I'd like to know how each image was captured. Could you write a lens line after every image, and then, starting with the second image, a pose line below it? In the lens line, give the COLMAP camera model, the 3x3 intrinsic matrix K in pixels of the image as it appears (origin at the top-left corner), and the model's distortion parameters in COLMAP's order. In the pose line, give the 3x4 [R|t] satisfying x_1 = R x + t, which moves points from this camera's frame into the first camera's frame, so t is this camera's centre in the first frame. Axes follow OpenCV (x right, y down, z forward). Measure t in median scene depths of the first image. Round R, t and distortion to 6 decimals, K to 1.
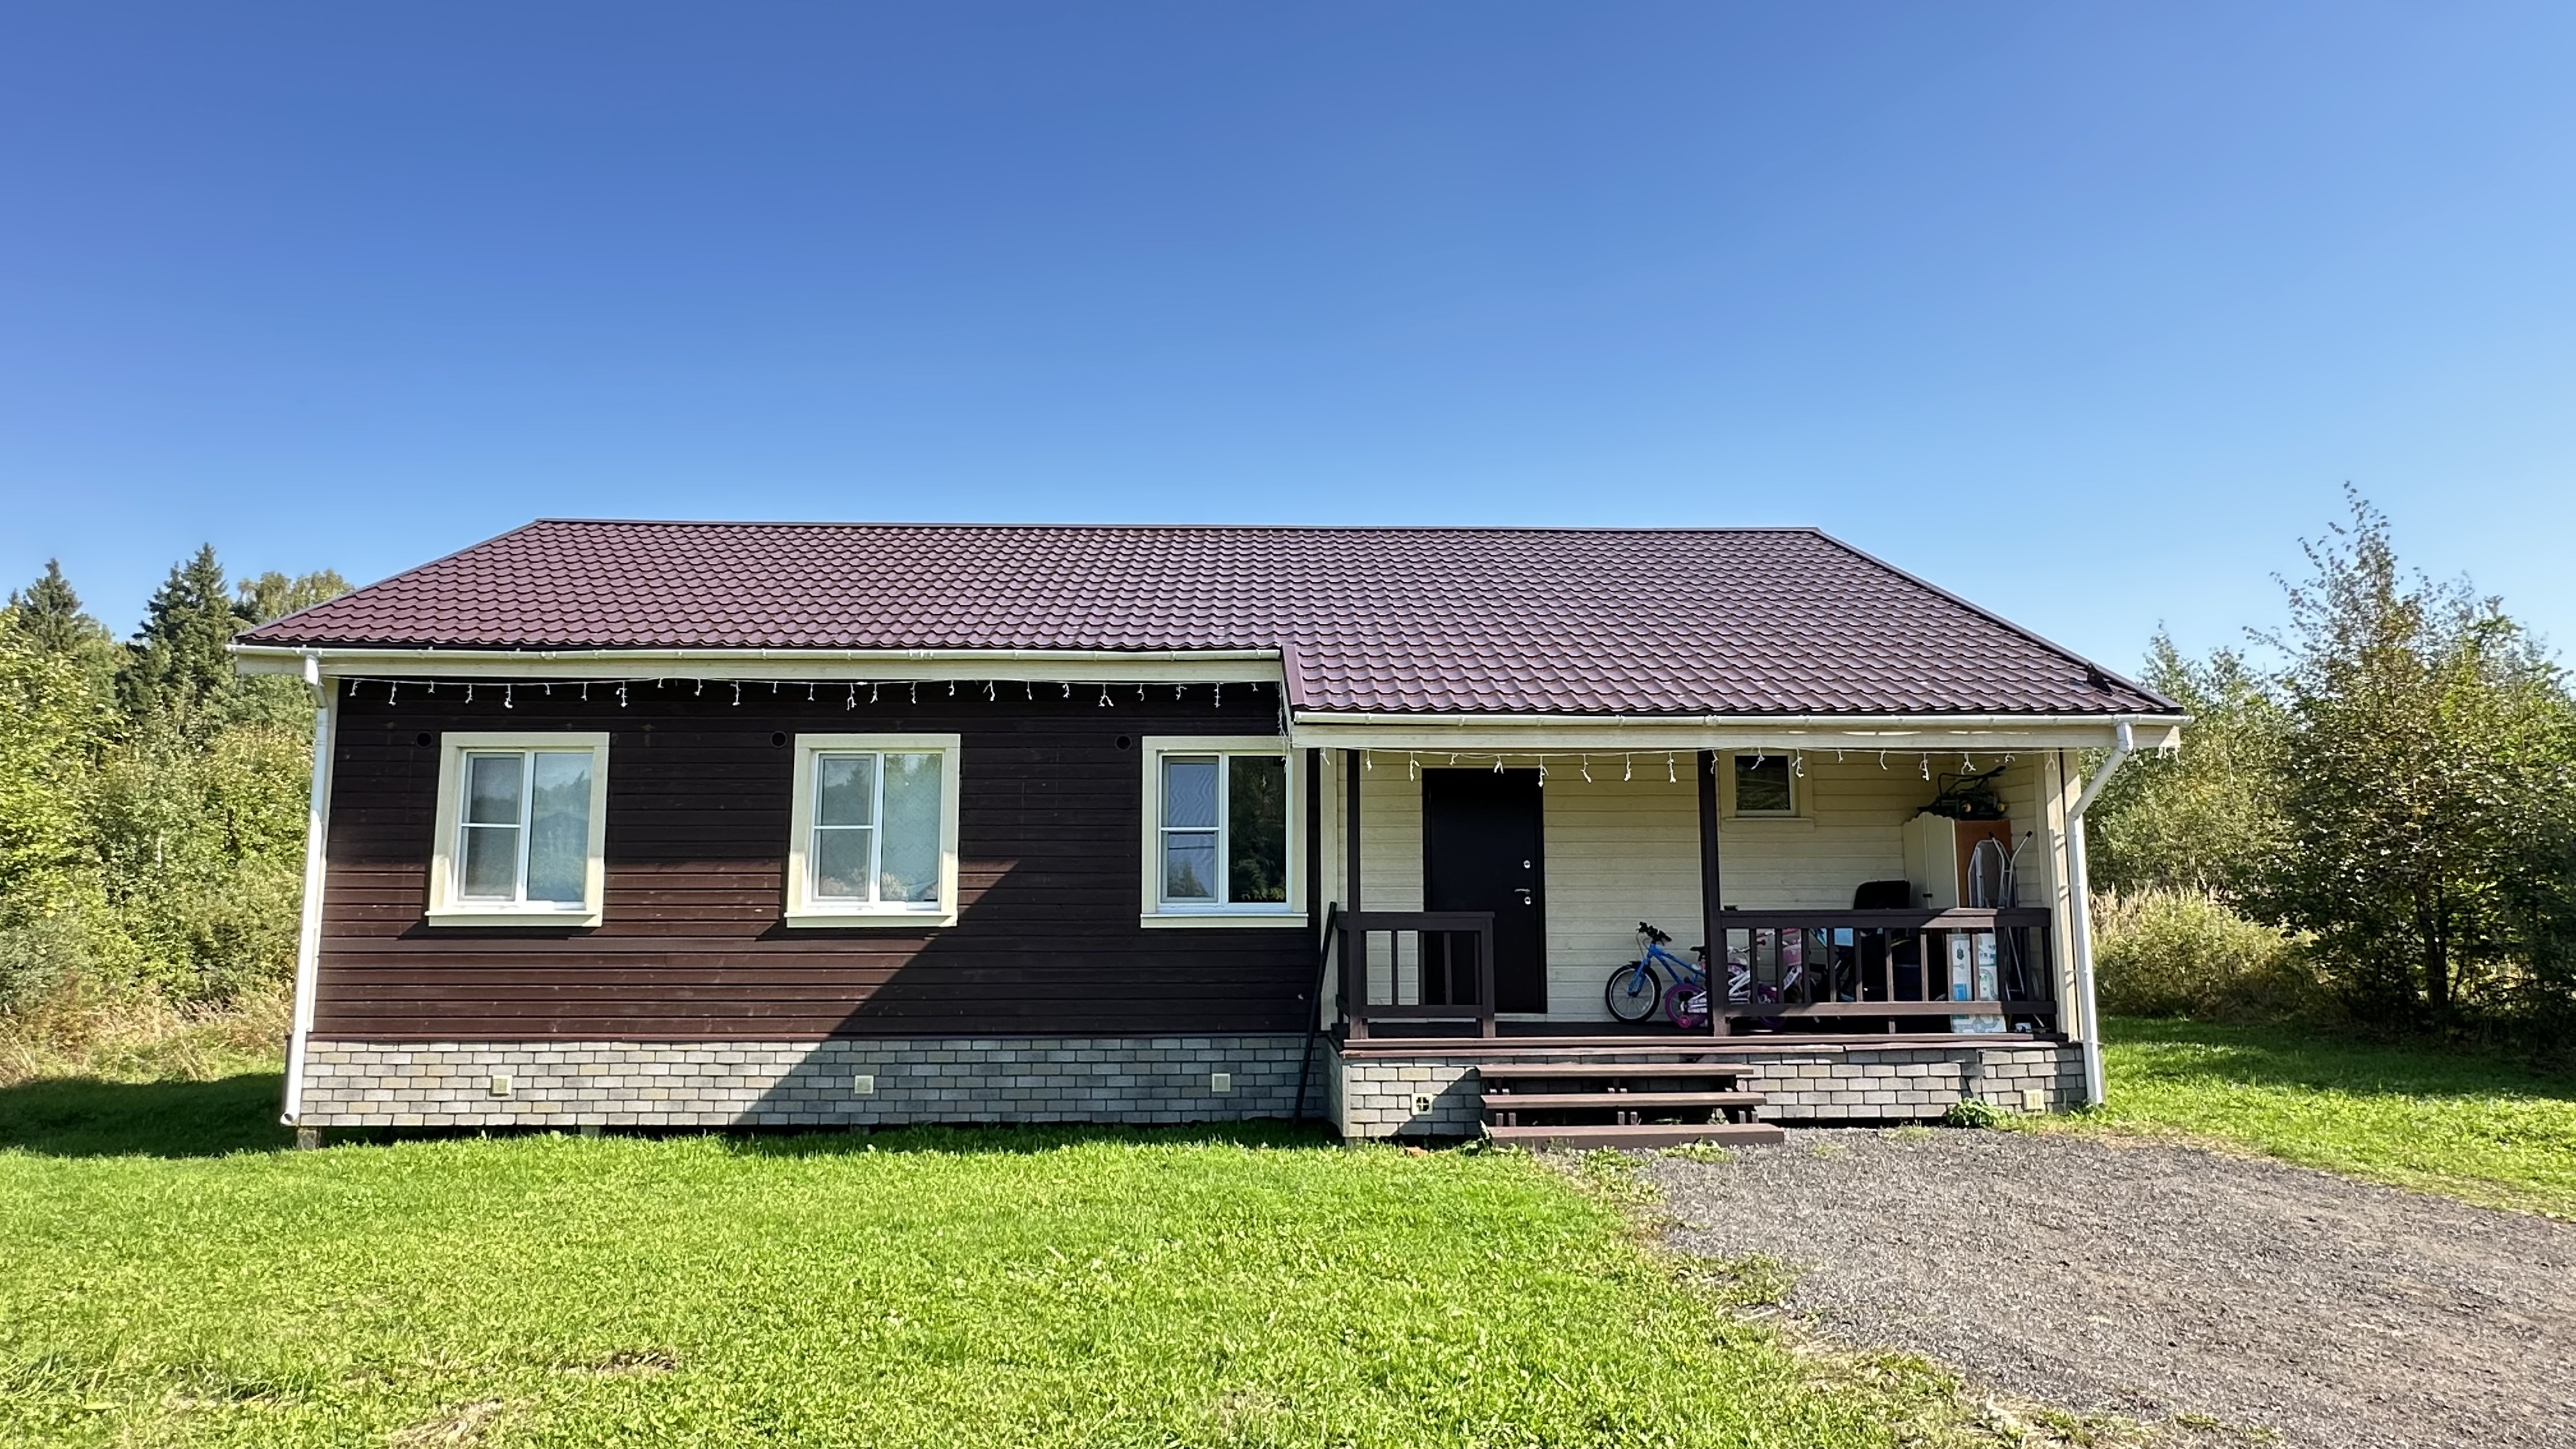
lens RADIAL K [[1447.4, 0, 1309.7], [0, 1447.4, 708.0], [0, 0, 1]] dist [-0.004573, 0.005833]
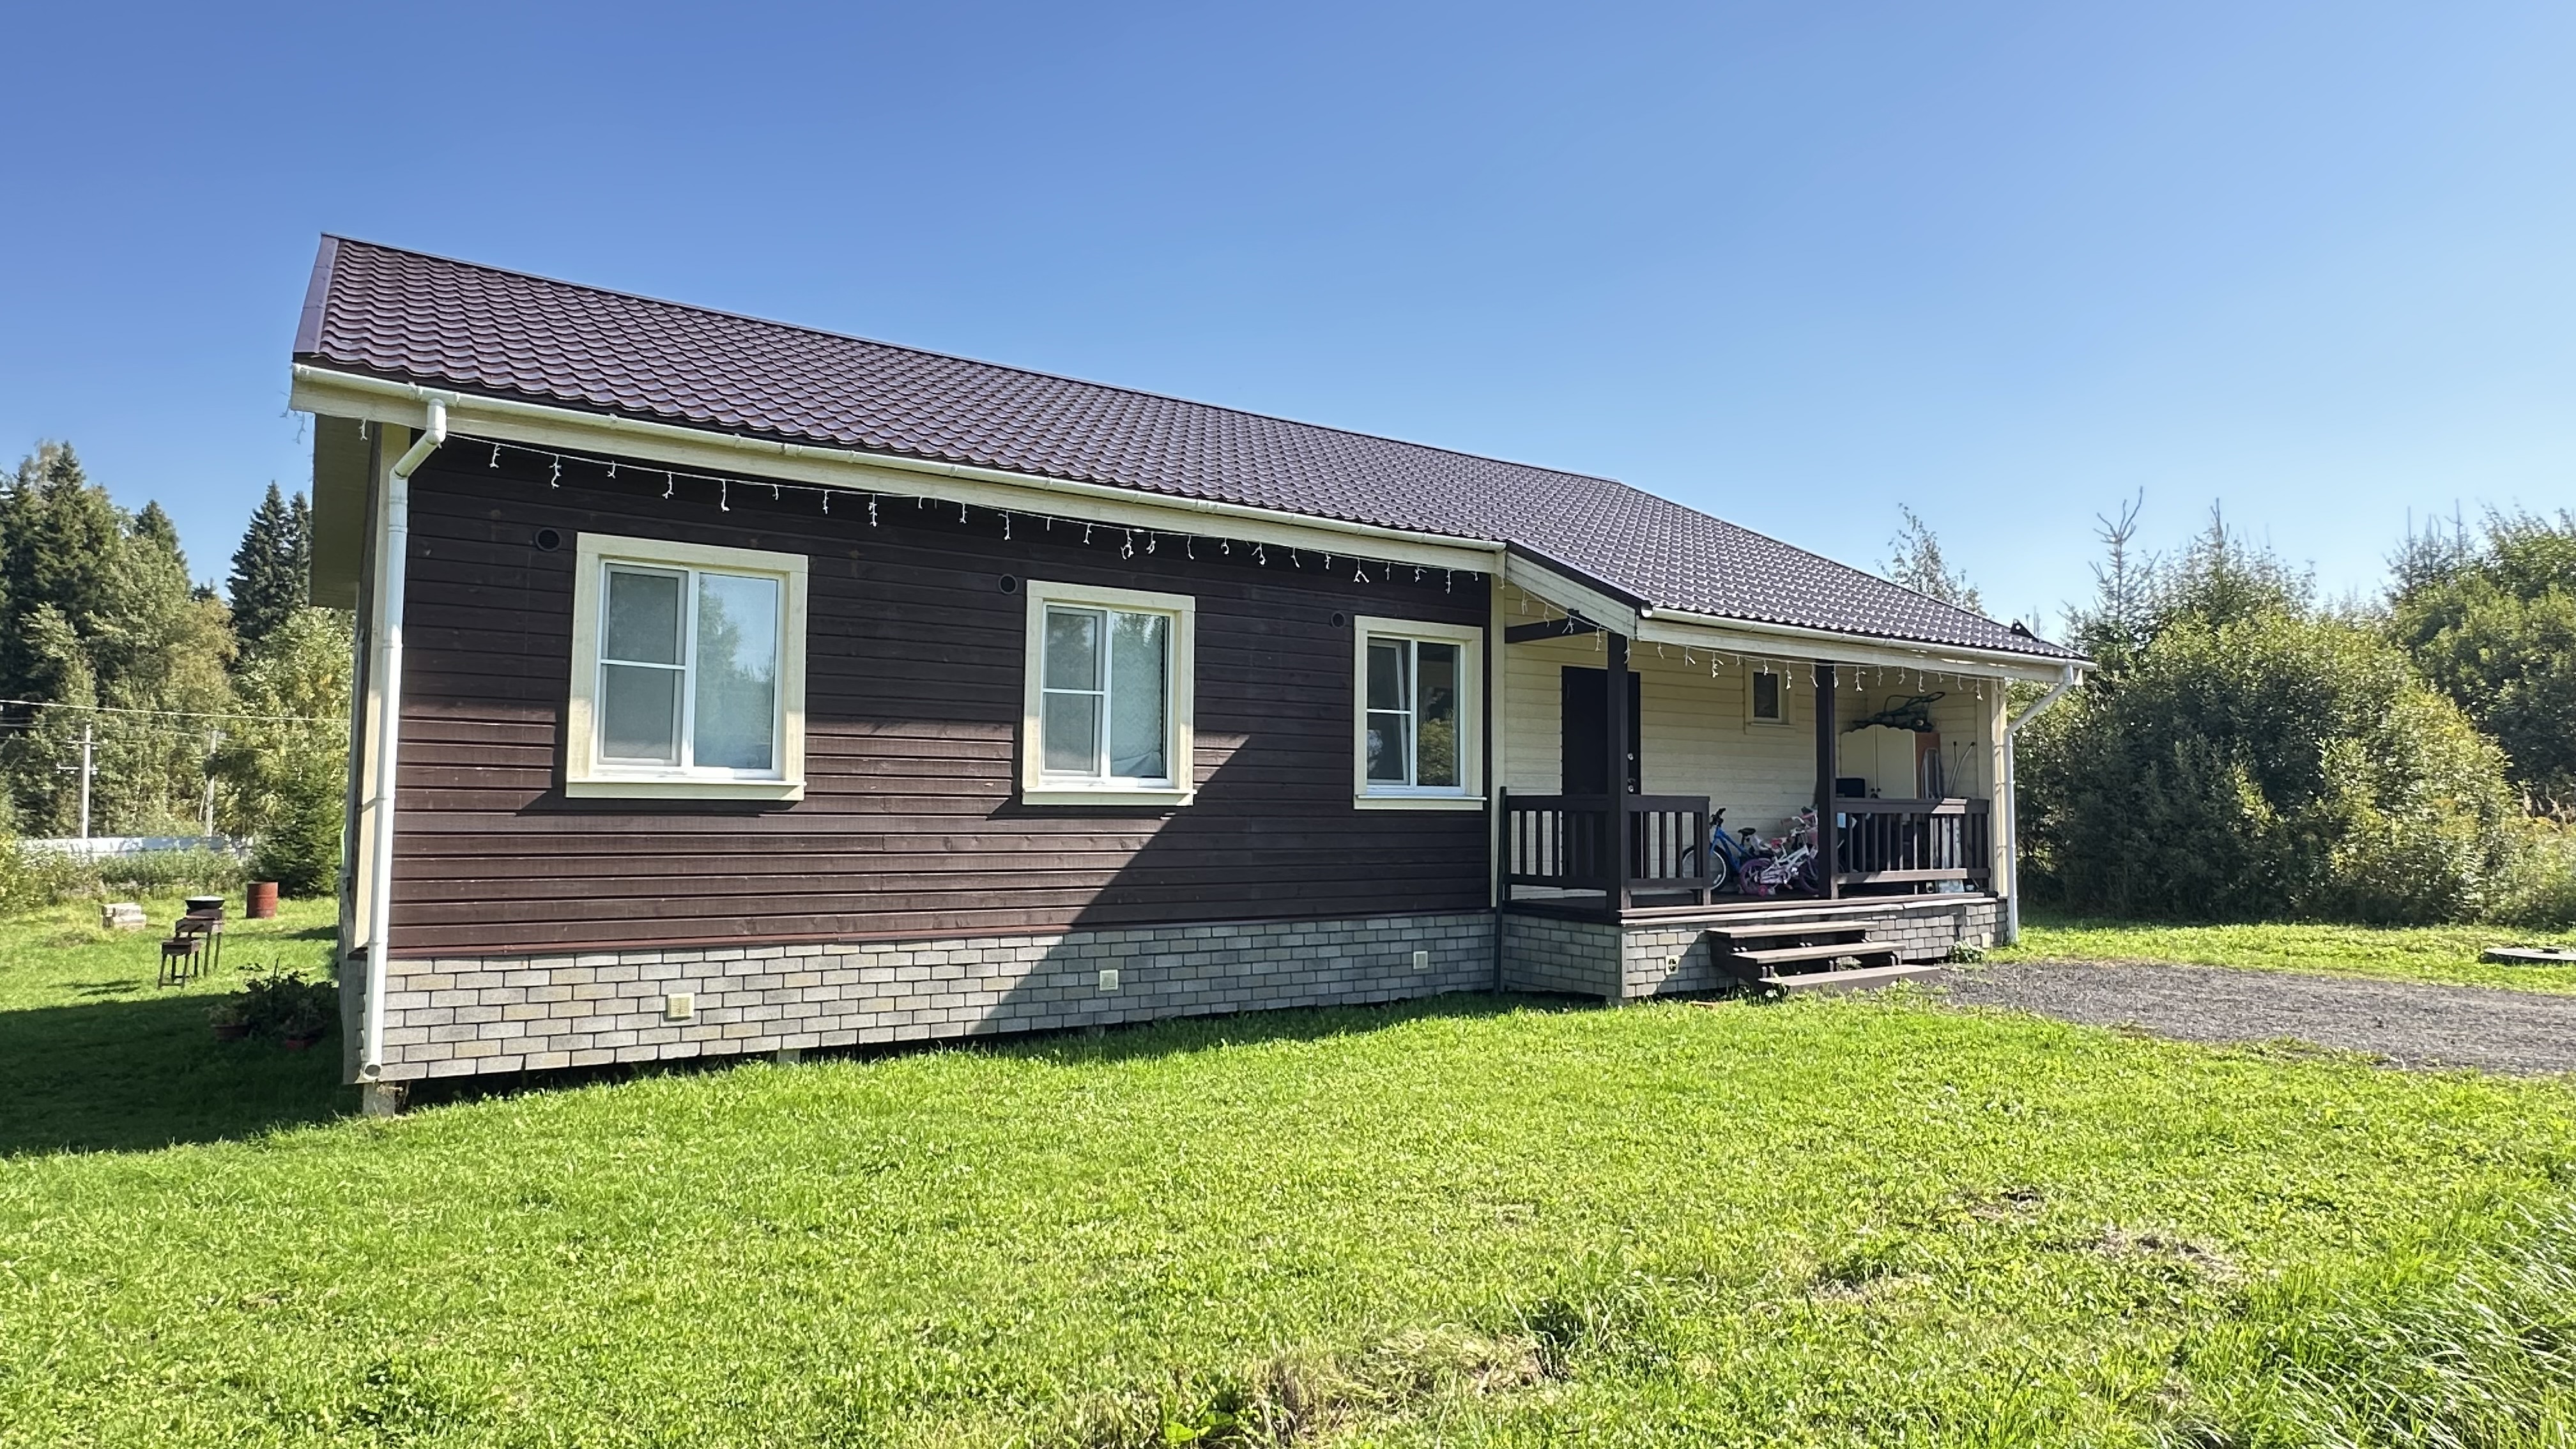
lens RADIAL K [[1447.4, 0, 1280.3], [0, 1447.4, 708.1], [0, 0, 1]] dist [-0.004573, 0.005833]
pose [[0.848243, 0.045928, 0.527613, -0.697863], [-0.079987, 0.995915, 0.041902, 0.047309], [-0.523533, -0.077745, 0.848451, 0.199899]]
